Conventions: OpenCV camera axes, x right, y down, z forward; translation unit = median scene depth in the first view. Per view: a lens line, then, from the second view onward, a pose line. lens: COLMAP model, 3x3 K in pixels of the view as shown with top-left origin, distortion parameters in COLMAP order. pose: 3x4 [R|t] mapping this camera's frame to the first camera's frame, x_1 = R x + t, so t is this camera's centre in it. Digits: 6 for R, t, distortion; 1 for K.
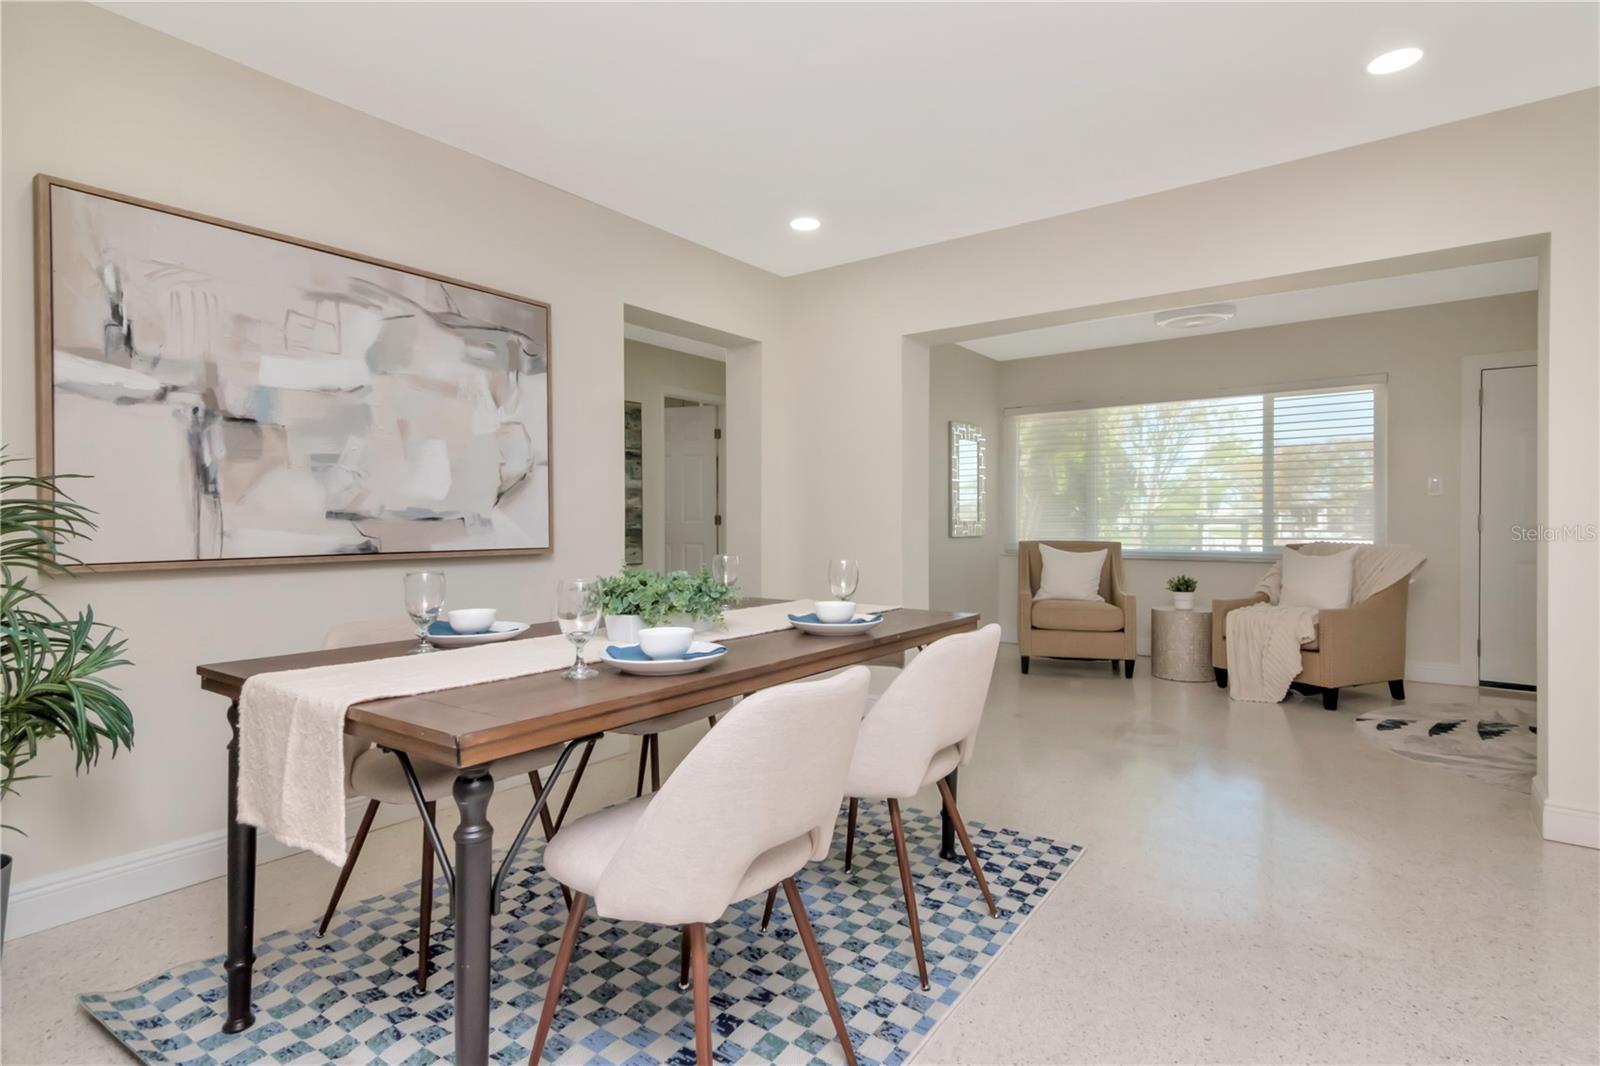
lens RADIAL K [[814.6, 0, 814.1], [0, 814.6, 523.6], [0, 0, 1]] dist [-0.005052, -0.003897]
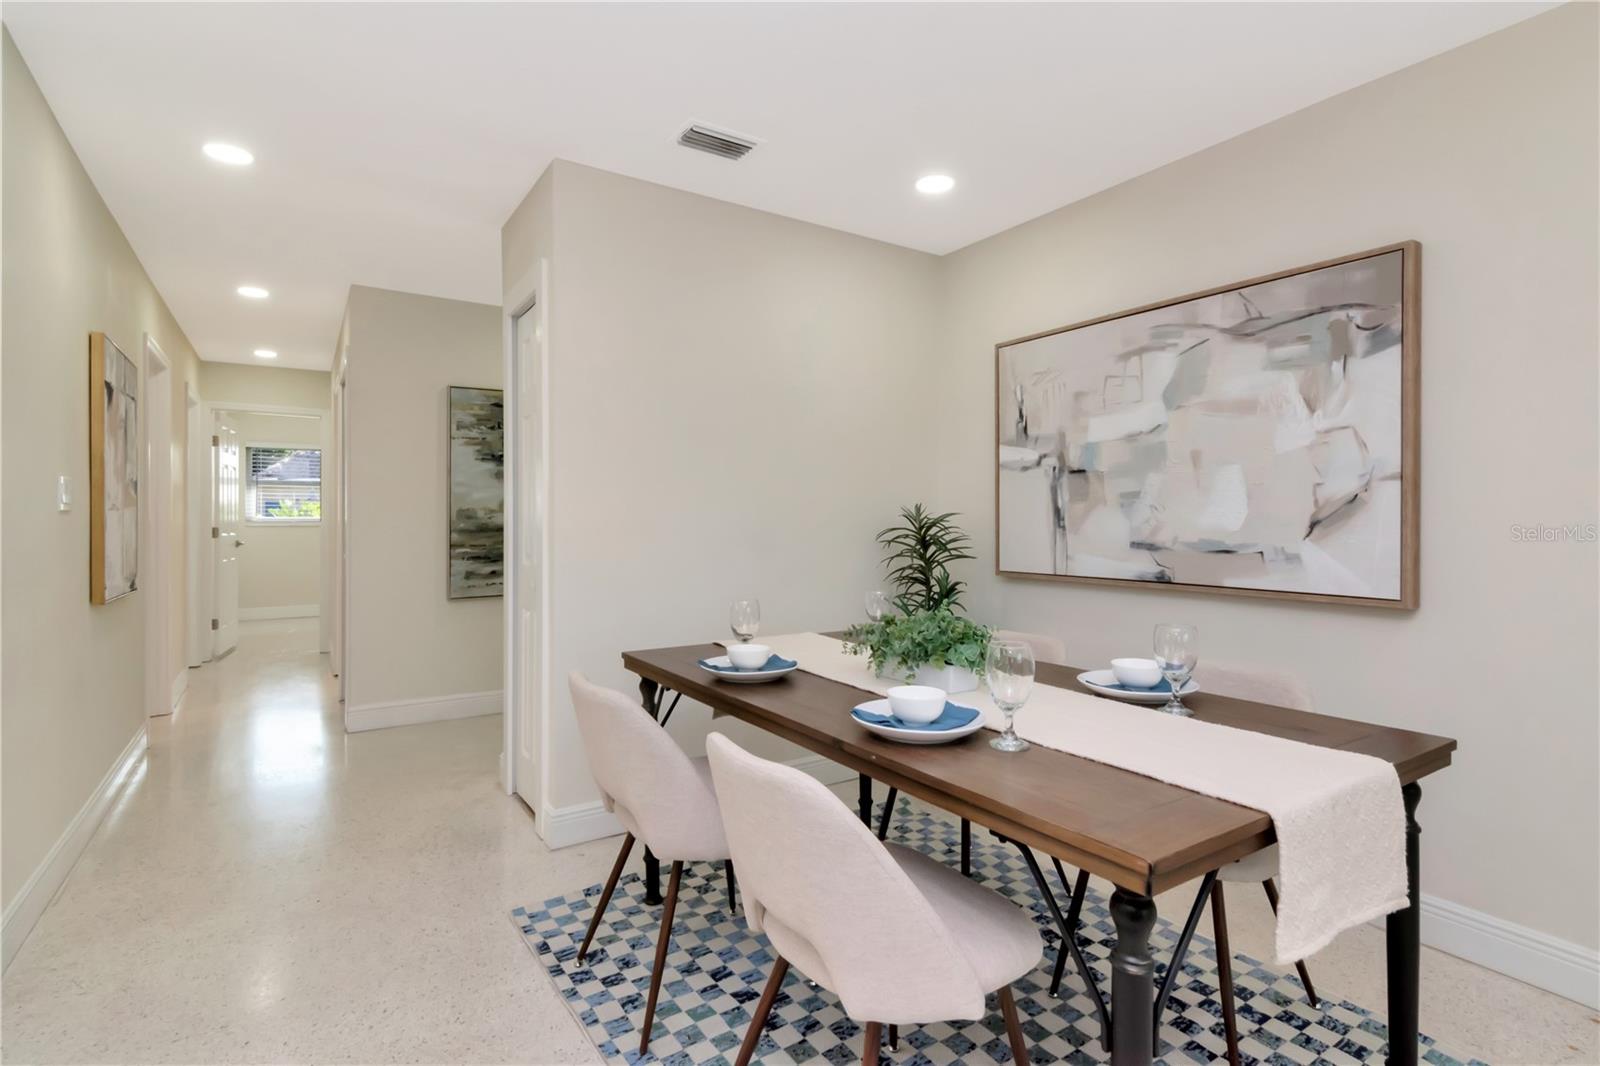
lens RADIAL K [[785.2, 0, 804.0], [0, 785.2, 524.0], [0, 0, 1]] dist [0.010341, -0.001387]
pose [[-0.368064, 0.004924, -0.929787, 0.583438], [-0.004118, 0.999968, 0.006926, -0.044718], [0.929791, 0.006378, -0.368032, 0.954250]]
